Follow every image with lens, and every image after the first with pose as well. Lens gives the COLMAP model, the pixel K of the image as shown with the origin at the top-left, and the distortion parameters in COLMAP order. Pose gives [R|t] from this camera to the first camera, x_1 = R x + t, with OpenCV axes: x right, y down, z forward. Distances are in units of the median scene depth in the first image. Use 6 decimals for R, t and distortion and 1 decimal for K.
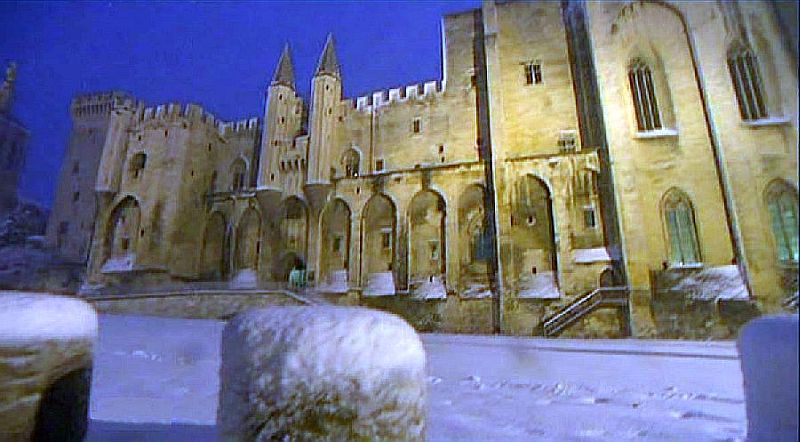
lens RADIAL K [[441.4, 0, 400.0], [0, 441.4, 221.0], [0, 0, 1]] dist [-0.078094, 0.000011]
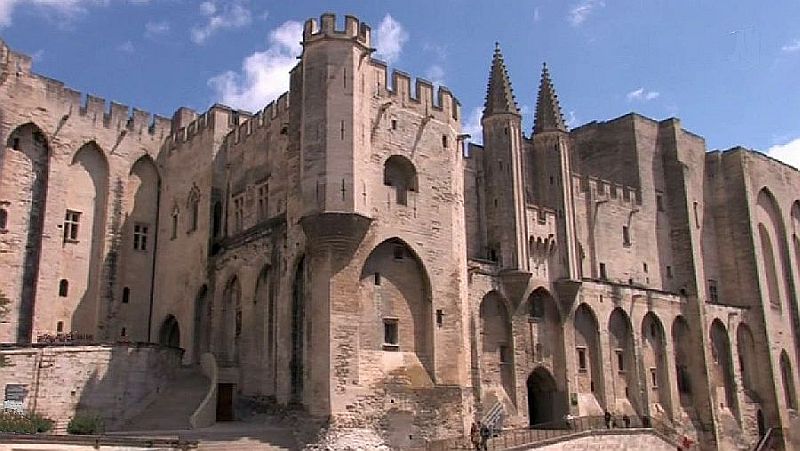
lens RADIAL K [[732.6, 0, 400.0], [0, 732.6, 225.5], [0, 0, 1]] dist [0.024395, 0.002159]
pose [[0.547182, 0.201820, 0.812318, -1.509680], [-0.203136, 0.973501, -0.105033, 0.022615], [-0.811990, -0.107538, 0.573680, 0.526580]]
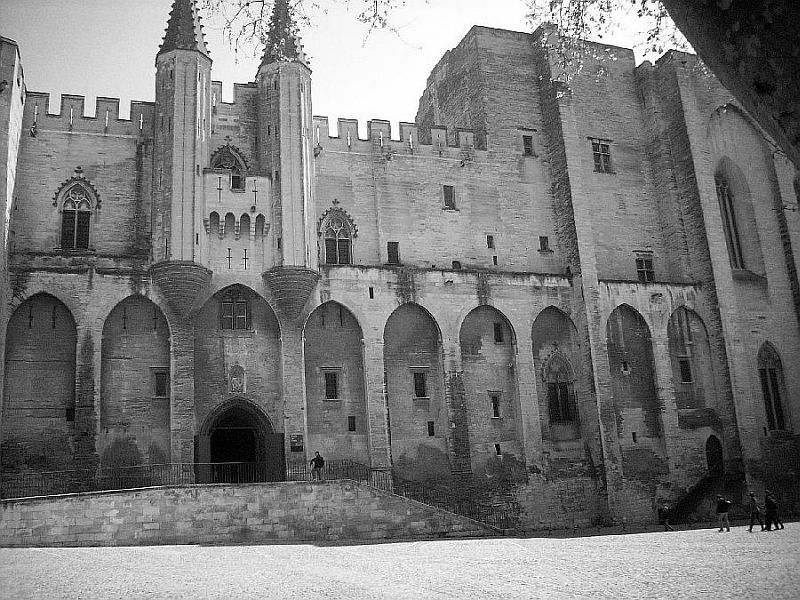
lens RADIAL K [[798.9, 0, 400.0], [0, 798.9, 300.0], [0, 0, 1]] dist [-0.178574, 0.117797]
pose [[0.785885, 0.100960, 0.610076, -0.702018], [-0.096560, 0.994515, -0.040194, -0.021449], [-0.610788, -0.027321, 0.791323, 0.168510]]
